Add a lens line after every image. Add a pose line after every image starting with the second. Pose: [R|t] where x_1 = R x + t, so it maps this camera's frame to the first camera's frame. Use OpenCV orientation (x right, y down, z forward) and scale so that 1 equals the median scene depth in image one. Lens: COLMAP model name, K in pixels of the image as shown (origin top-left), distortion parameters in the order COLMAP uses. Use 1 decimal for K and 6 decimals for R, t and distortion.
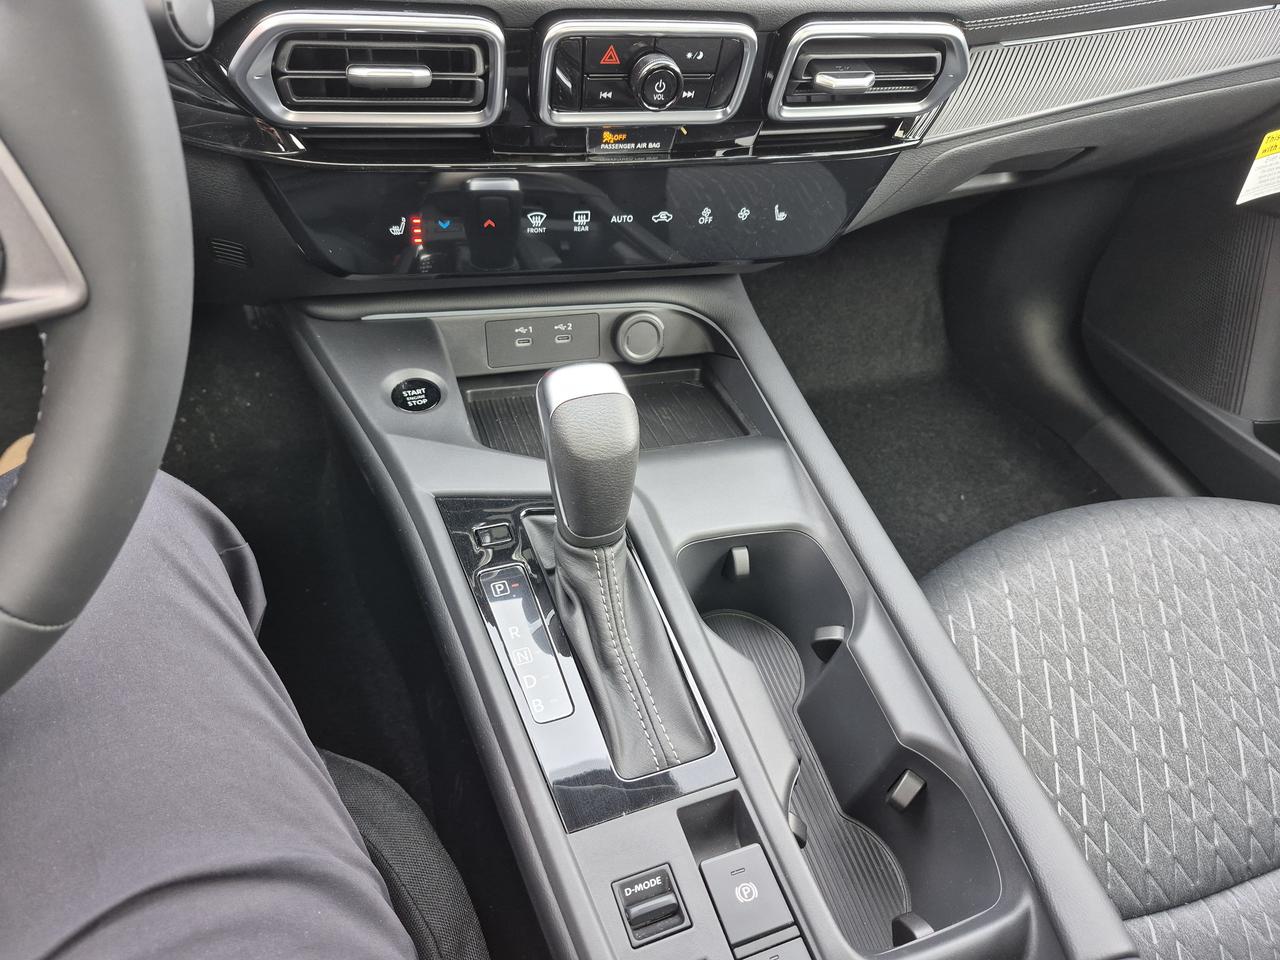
lens RADIAL K [[897.4, 0, 645.5], [0, 897.4, 488.8], [0, 0, 1]] dist [0.051647, -0.050633]
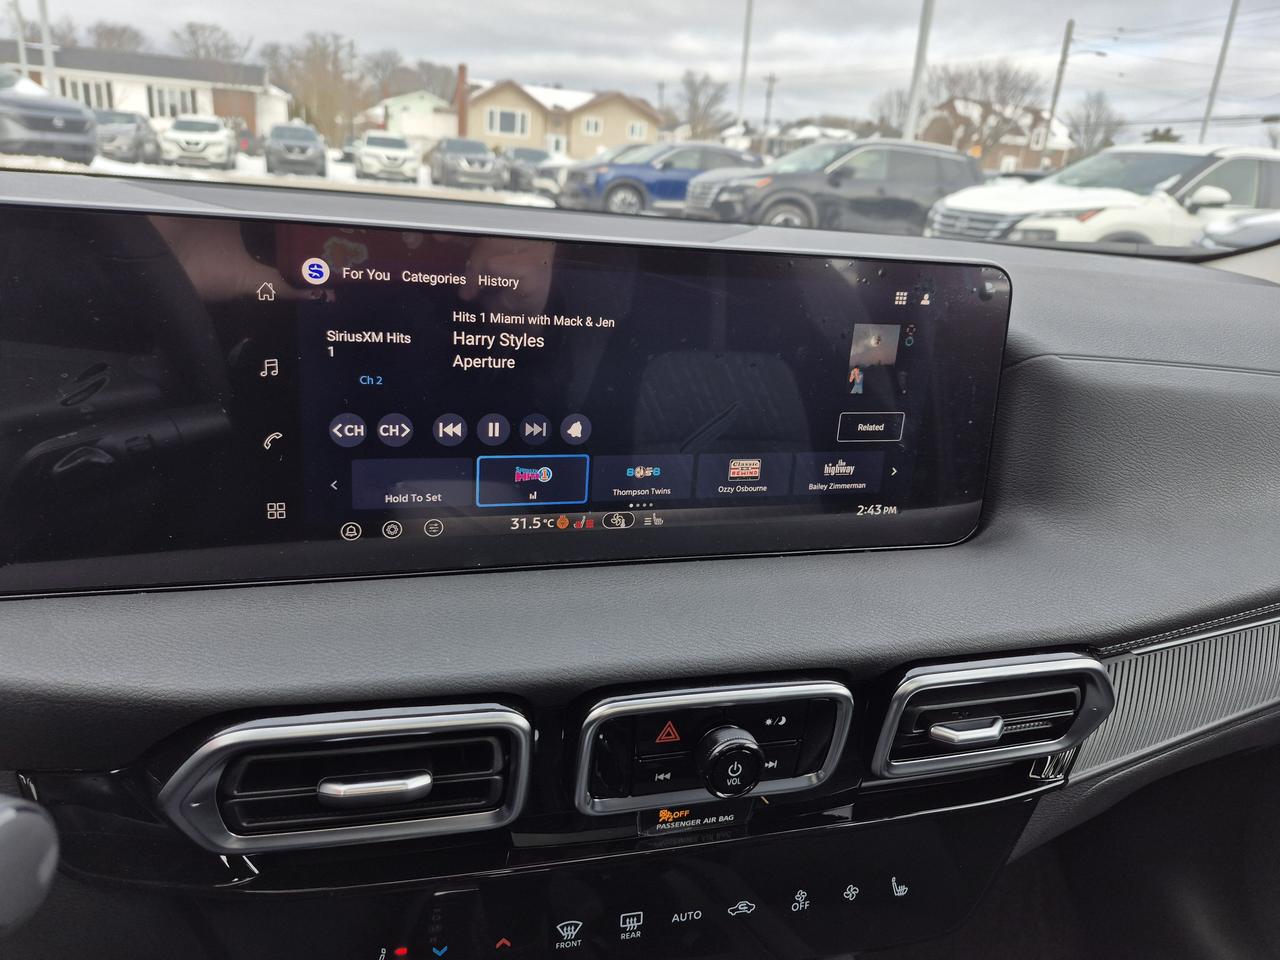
lens RADIAL K [[897.4, 0, 638.1], [0, 897.4, 489.5], [0, 0, 1]] dist [0.051647, -0.050633]
pose [[0.998253, -0.043505, -0.039972, -0.022287], [0.018263, 0.870669, -0.491530, -0.256650], [0.056187, 0.489942, 0.869943, 0.209365]]
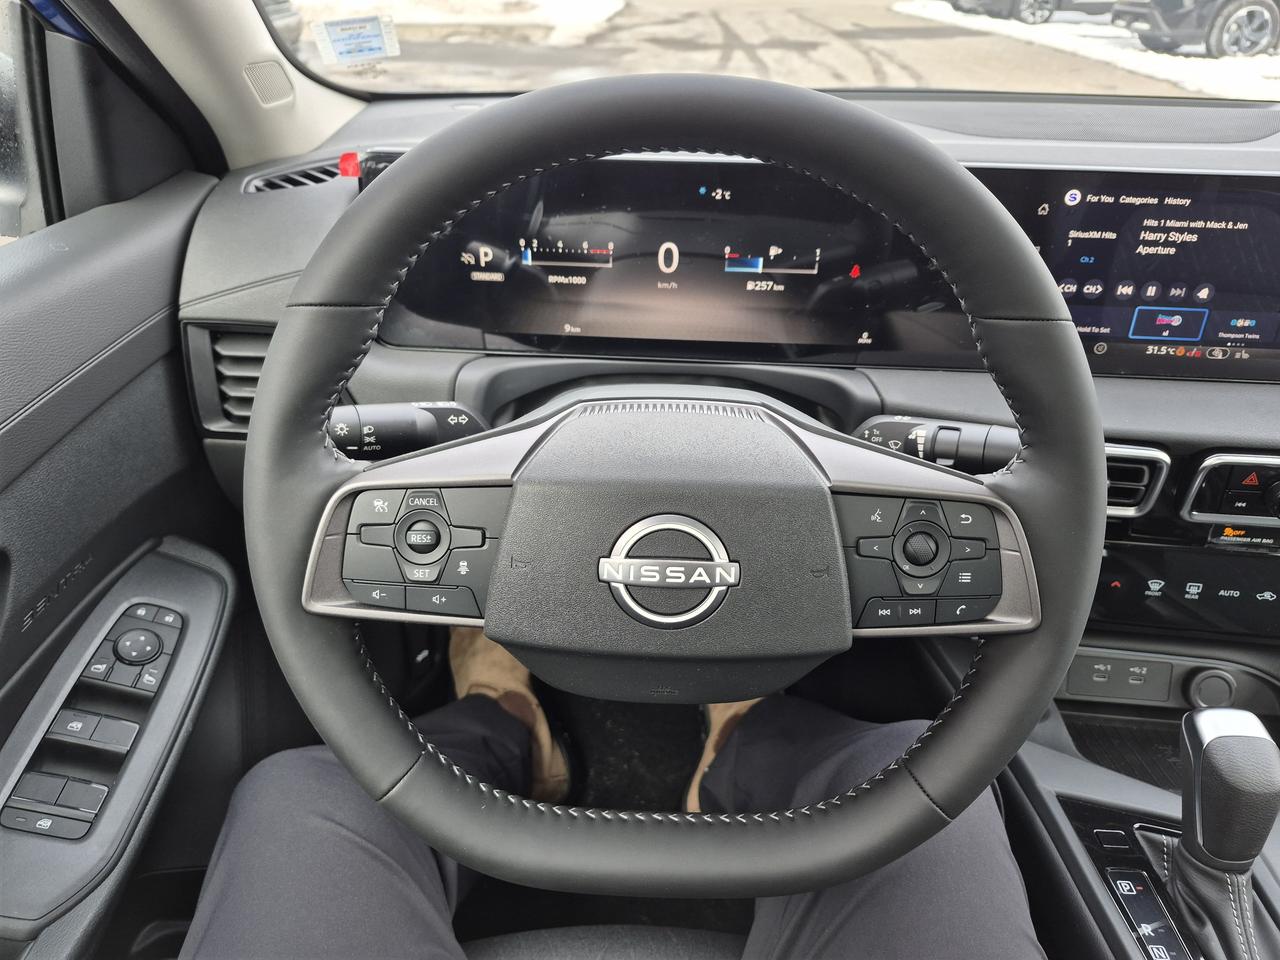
lens RADIAL K [[897.4, 0, 636.5], [0, 897.4, 477.5], [0, 0, 1]] dist [0.051647, -0.050633]
pose [[0.915353, 0.089278, -0.392630, -0.308145], [-0.218123, 0.929584, -0.297146, 0.098832], [0.338454, 0.357636, 0.870371, -0.415161]]
